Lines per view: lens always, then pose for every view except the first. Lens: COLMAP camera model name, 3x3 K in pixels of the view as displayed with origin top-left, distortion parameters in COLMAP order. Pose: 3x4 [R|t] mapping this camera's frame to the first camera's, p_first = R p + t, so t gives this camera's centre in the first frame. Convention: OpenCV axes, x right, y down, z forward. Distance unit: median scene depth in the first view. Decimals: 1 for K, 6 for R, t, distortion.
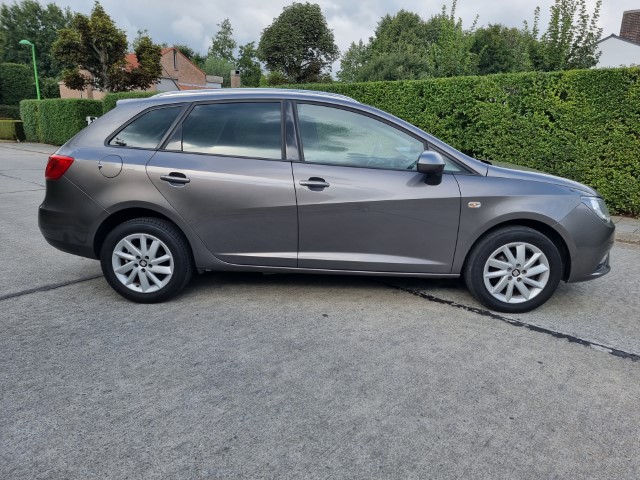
lens RADIAL K [[438.0, 0, 324.5], [0, 438.0, 235.9], [0, 0, 1]] dist [0.074344, -0.064984]
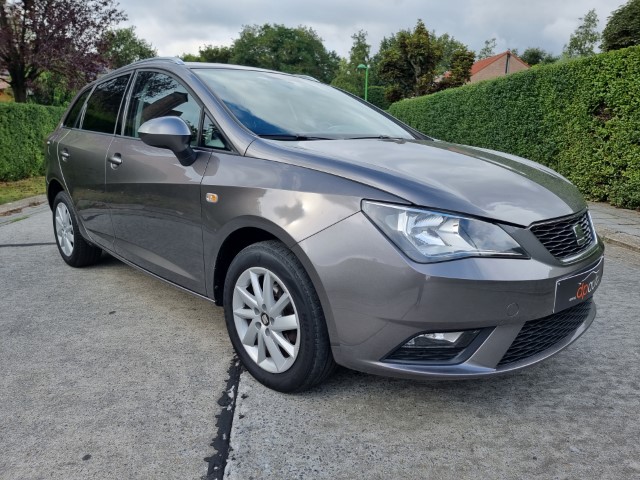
lens RADIAL K [[438.0, 0, 315.9], [0, 438.0, 238.1], [0, 0, 1]] dist [0.074344, -0.064984]
pose [[0.734744, 0.133408, -0.665097, 0.308659], [-0.144203, 0.988778, 0.039030, -0.020462], [0.662840, 0.067232, 0.745736, 0.214284]]
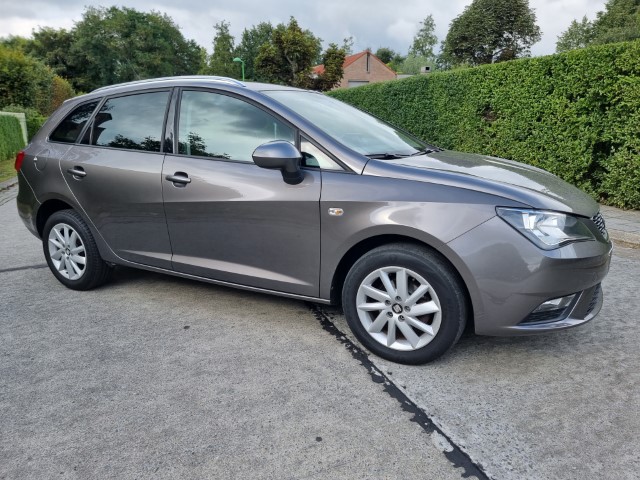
lens RADIAL K [[438.0, 0, 323.8], [0, 438.0, 239.2], [0, 0, 1]] dist [0.074344, -0.064984]
pose [[0.904955, 0.073210, -0.419162, 0.221017], [-0.068956, 0.997299, 0.025312, -0.014128], [0.419882, 0.005998, 0.907559, 0.106267]]
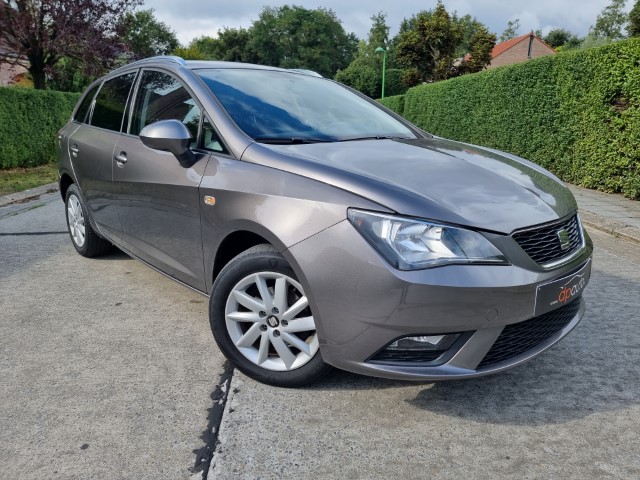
lens RADIAL K [[438.0, 0, 319.2], [0, 438.0, 234.2], [0, 0, 1]] dist [0.074344, -0.064984]
pose [[0.712862, 0.159349, -0.682961, 0.321968], [-0.153028, 0.985721, 0.070262, -0.031926], [0.684405, 0.054425, 0.727068, 0.216962]]
